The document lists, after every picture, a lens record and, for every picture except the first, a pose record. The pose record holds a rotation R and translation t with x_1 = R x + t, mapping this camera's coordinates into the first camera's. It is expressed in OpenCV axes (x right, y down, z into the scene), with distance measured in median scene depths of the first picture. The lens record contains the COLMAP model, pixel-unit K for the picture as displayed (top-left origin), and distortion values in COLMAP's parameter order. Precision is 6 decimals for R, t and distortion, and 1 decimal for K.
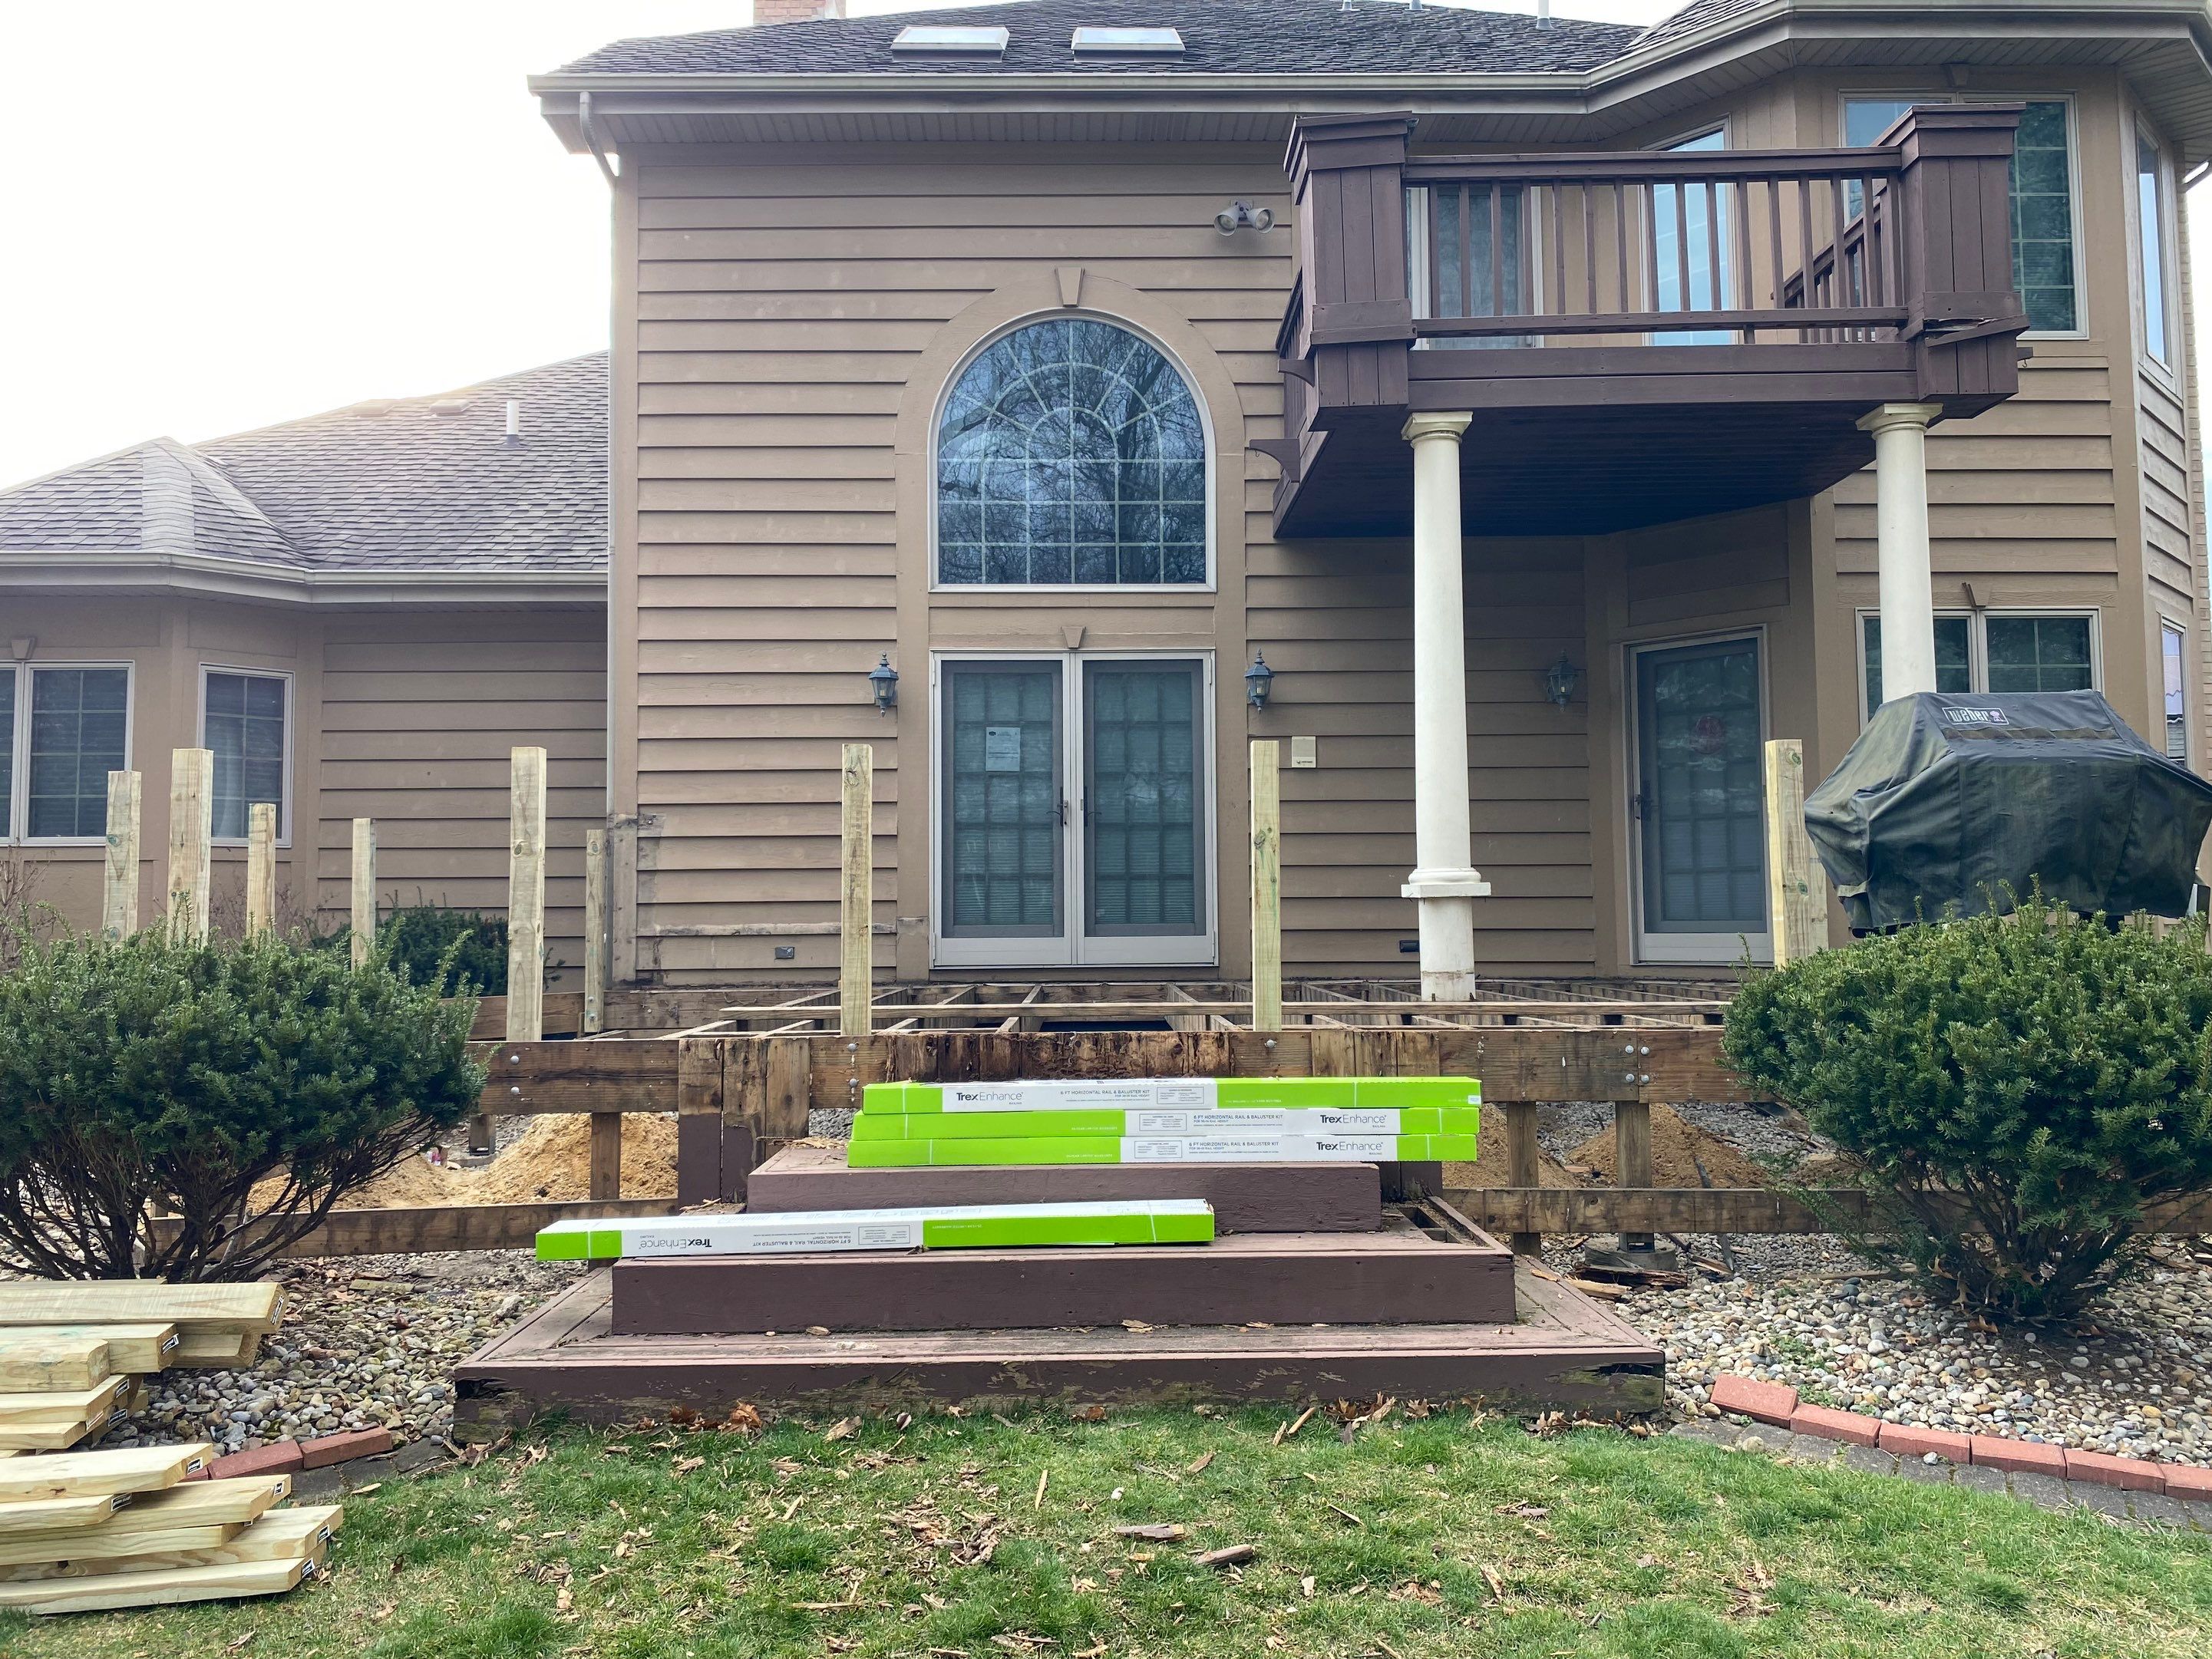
lens RADIAL K [[1703.4, 0, 1129.5], [0, 1703.4, 824.8], [0, 0, 1]] dist [0.114715, -0.209368]
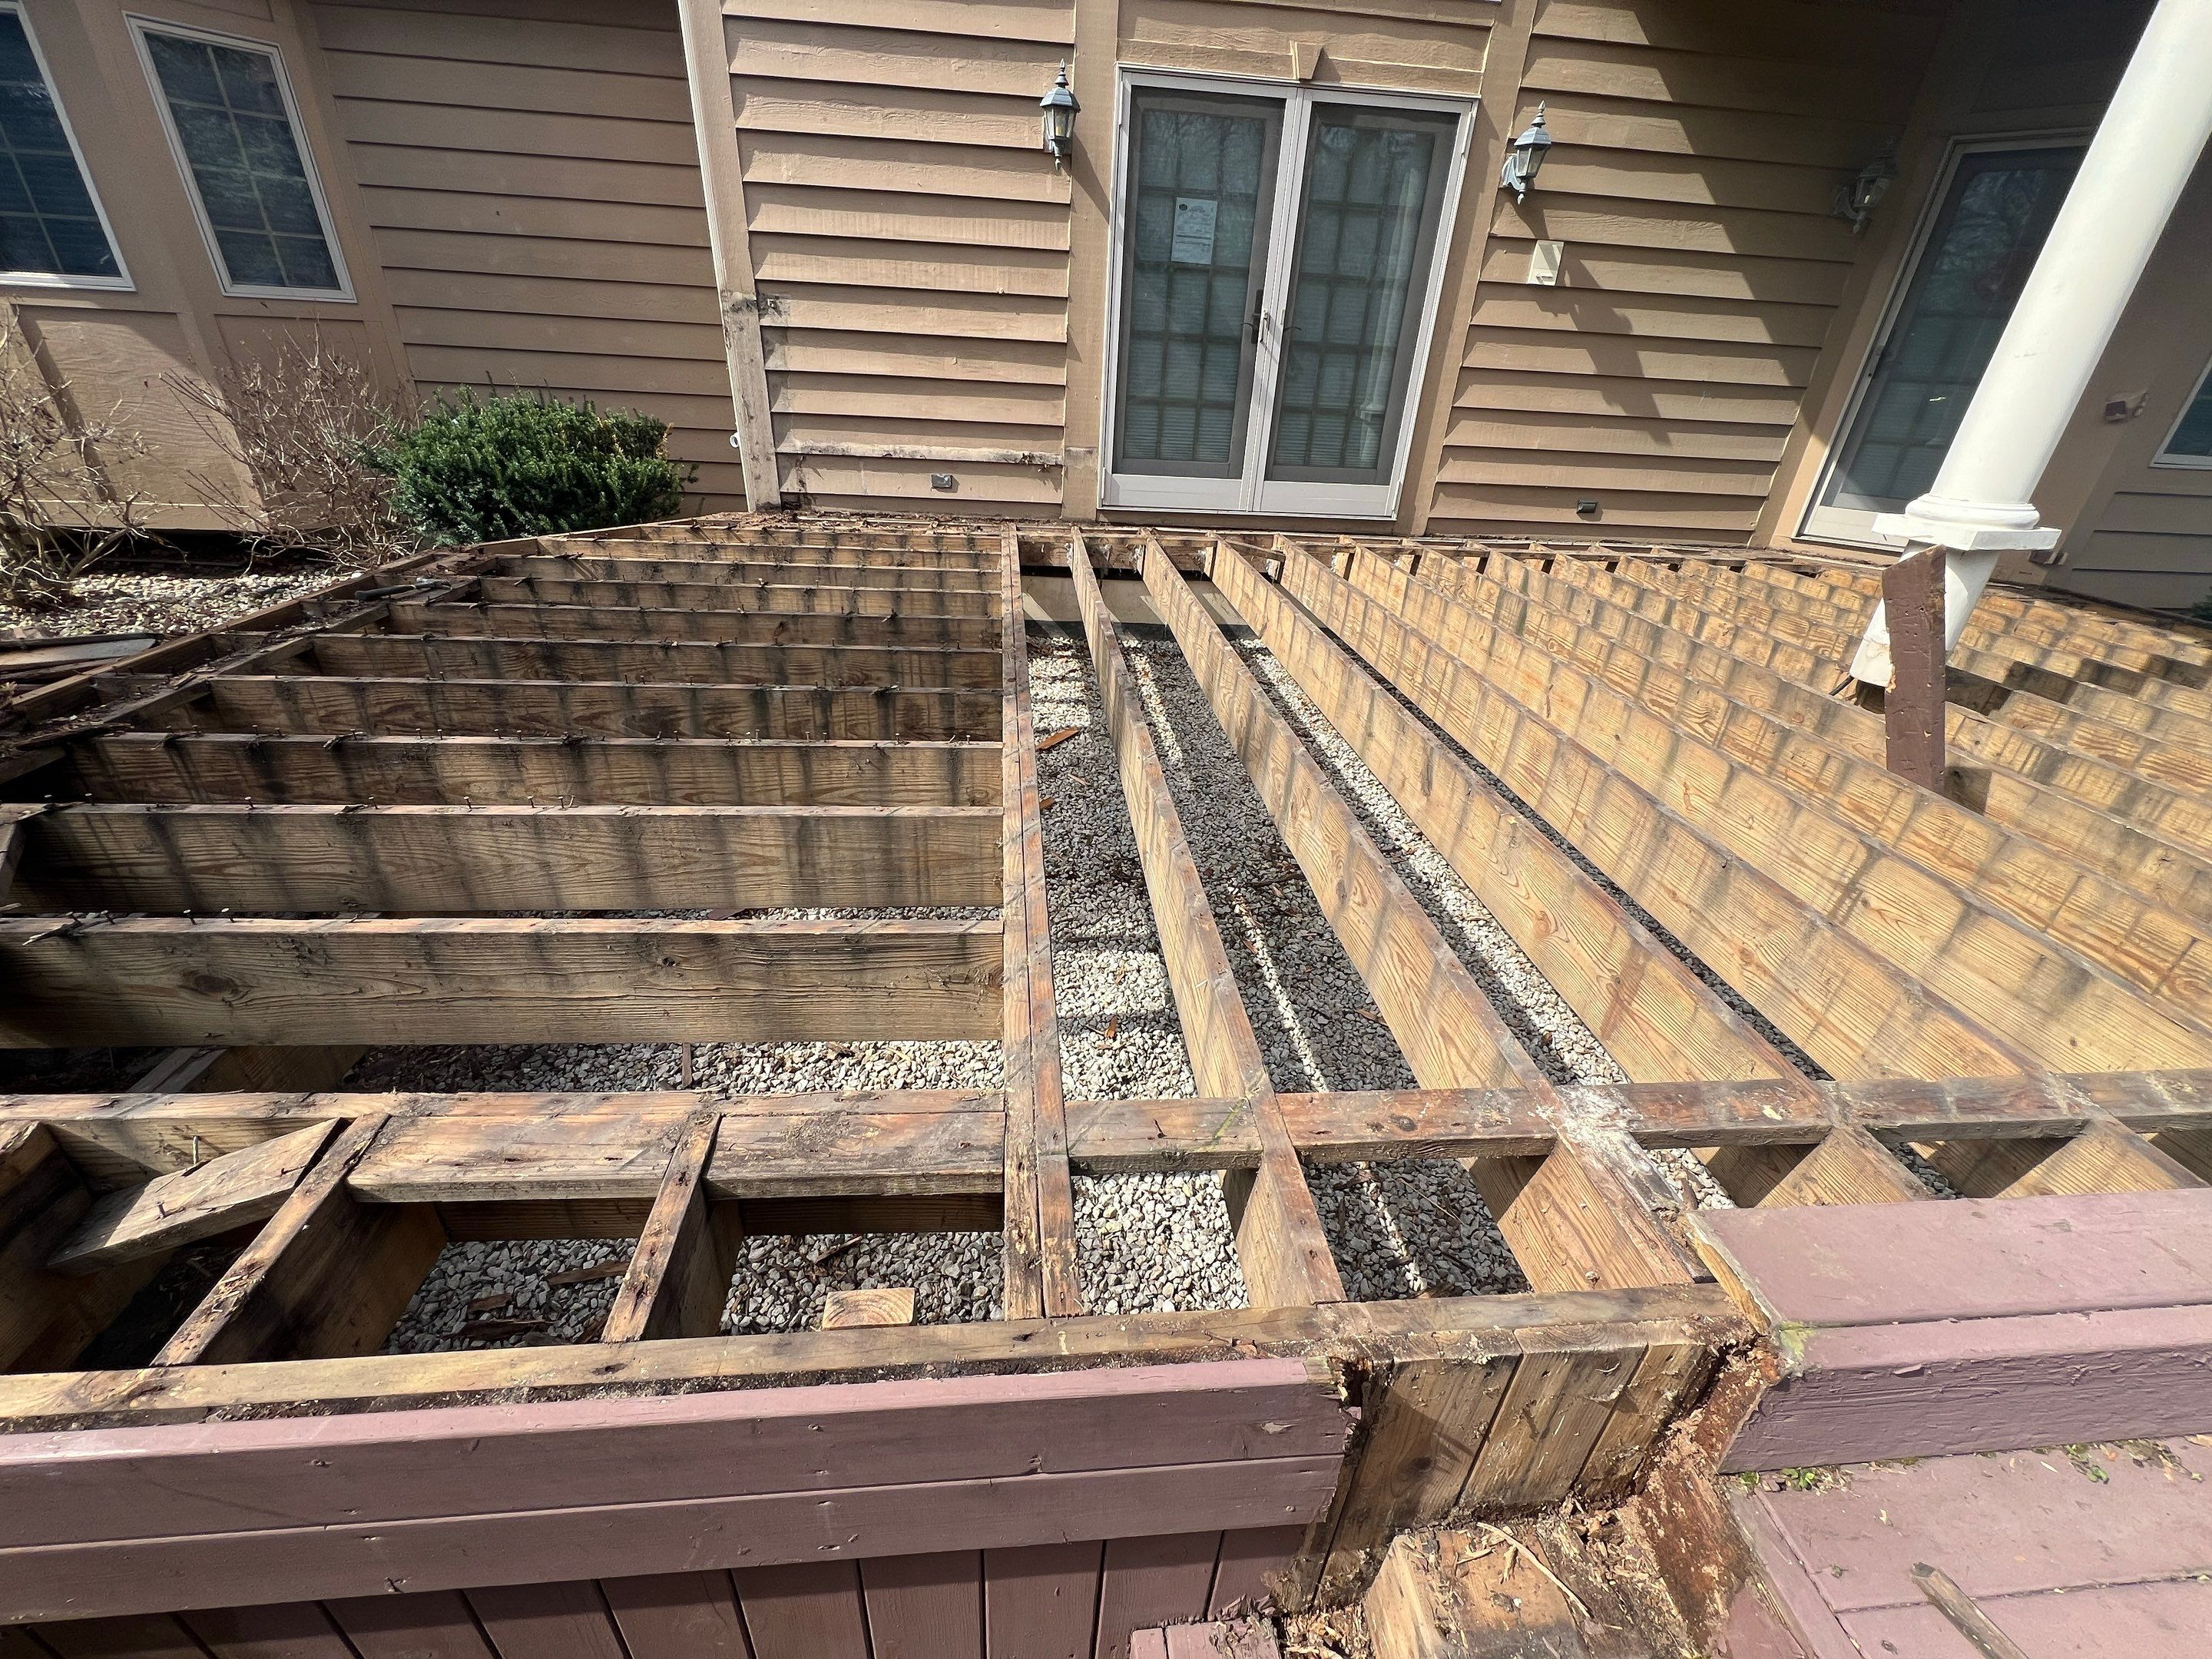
lens RADIAL K [[877.1, 0, 1104.8], [0, 877.1, 822.9], [0, 0, 1]] dist [-0.000358, 0.000082]
pose [[0.996545, 0.023128, 0.079775, -0.145851], [-0.062246, 0.843870, 0.532924, -0.026459], [-0.054994, -0.536048, 0.842394, 0.493813]]
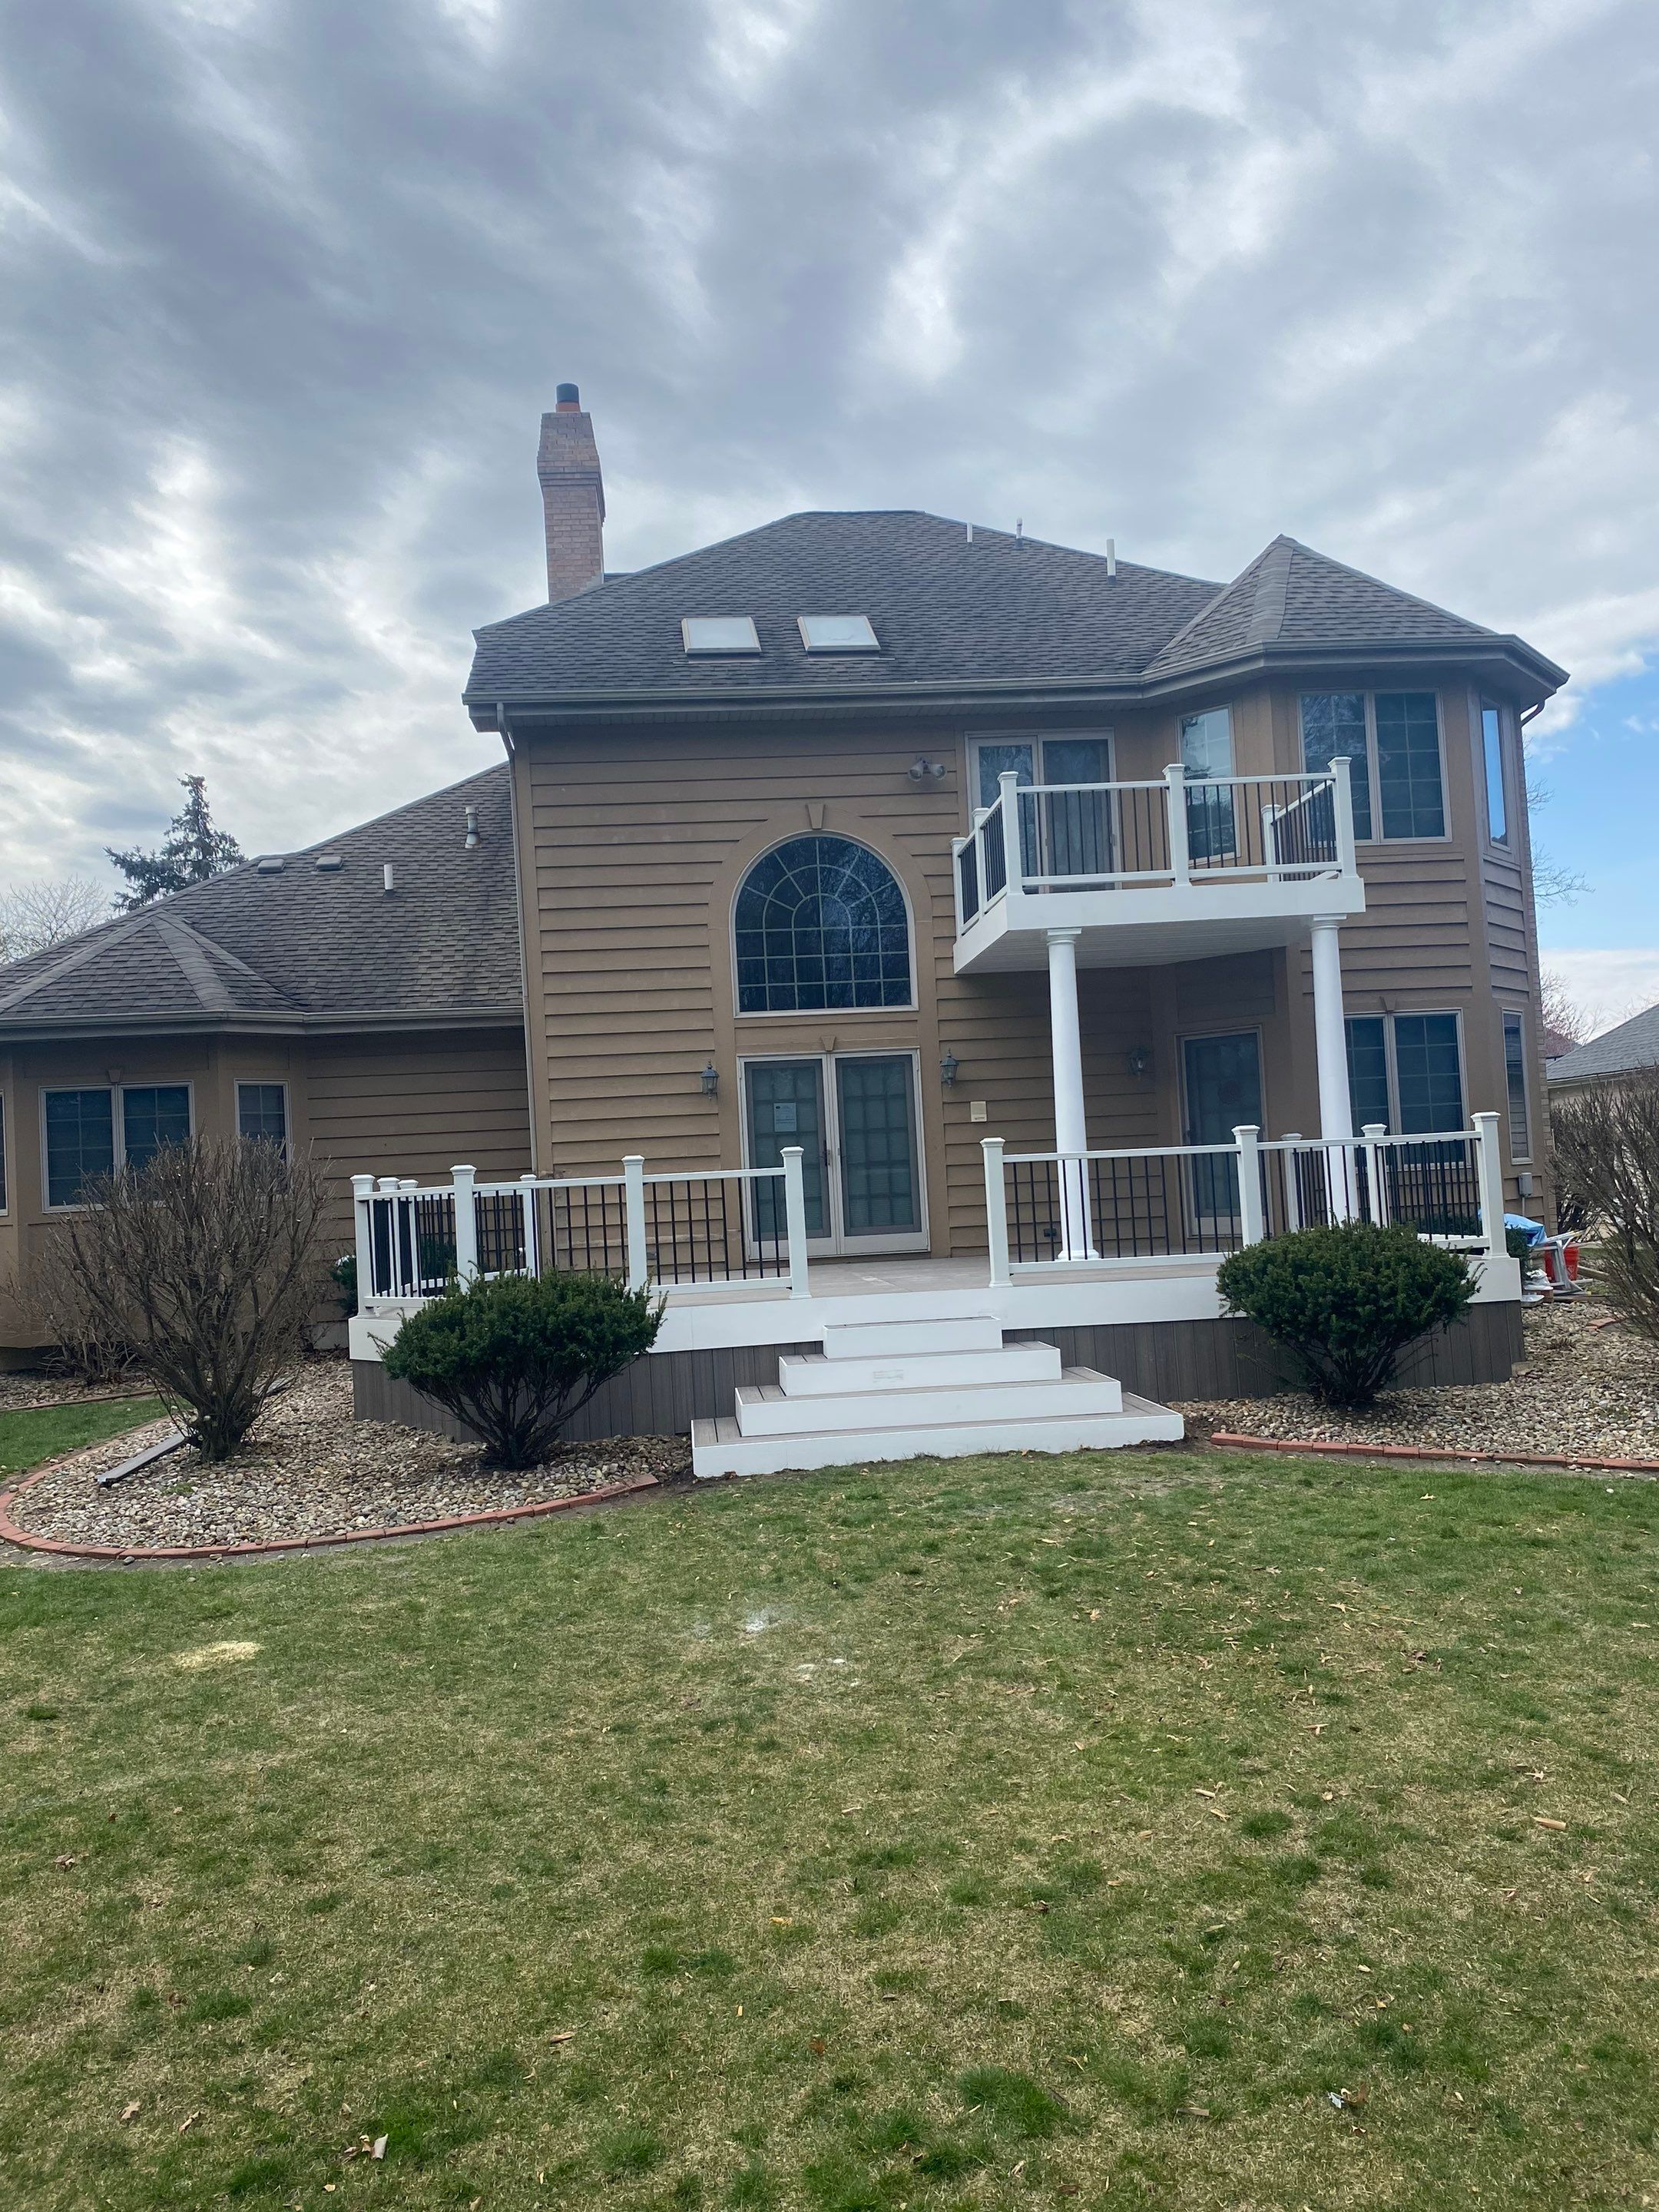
lens RADIAL K [[1734.6, 0, 836.7], [0, 1734.6, 1123.4], [0, 0, 1]] dist [0.153061, -0.440837]
pose [[0.996724, -0.042355, 0.068908, -0.137107], [0.040841, 0.998895, 0.023237, -0.073913], [-0.069816, -0.020347, 0.997352, -0.573375]]
